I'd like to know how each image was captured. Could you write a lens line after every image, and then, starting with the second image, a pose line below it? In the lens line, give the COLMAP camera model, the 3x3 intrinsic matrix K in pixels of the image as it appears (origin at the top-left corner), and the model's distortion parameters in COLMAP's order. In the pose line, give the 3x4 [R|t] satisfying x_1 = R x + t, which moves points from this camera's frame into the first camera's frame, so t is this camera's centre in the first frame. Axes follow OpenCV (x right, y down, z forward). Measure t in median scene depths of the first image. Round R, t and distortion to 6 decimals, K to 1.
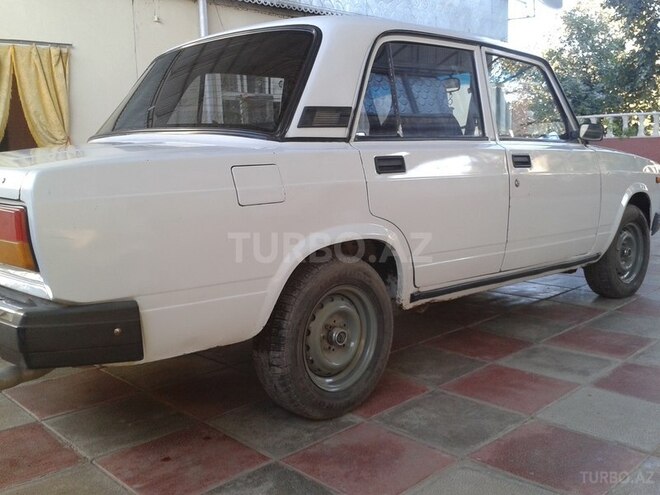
lens RADIAL K [[666.3, 0, 330.0], [0, 666.3, 247.4], [0, 0, 1]] dist [-0.067429, 0.000000]
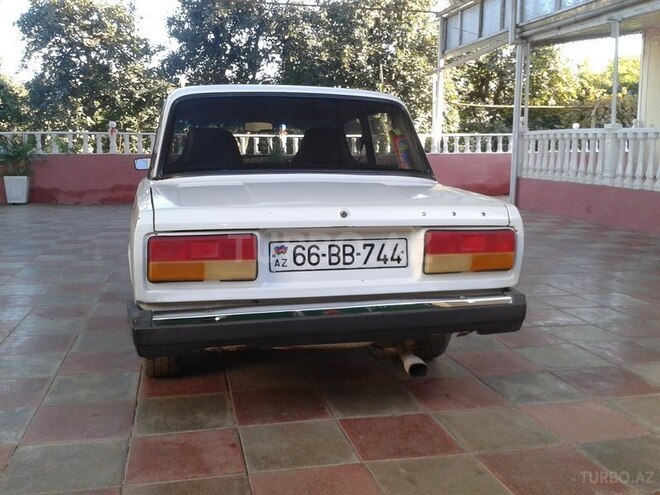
lens RADIAL K [[666.3, 0, 329.8], [0, 666.3, 247.1], [0, 0, 1]] dist [-0.067429, 0.000000]
pose [[0.495014, -0.077925, 0.865384, -1.542536], [0.087422, 0.995383, 0.039624, -0.090925], [-0.864476, 0.056039, 0.499541, 0.425673]]
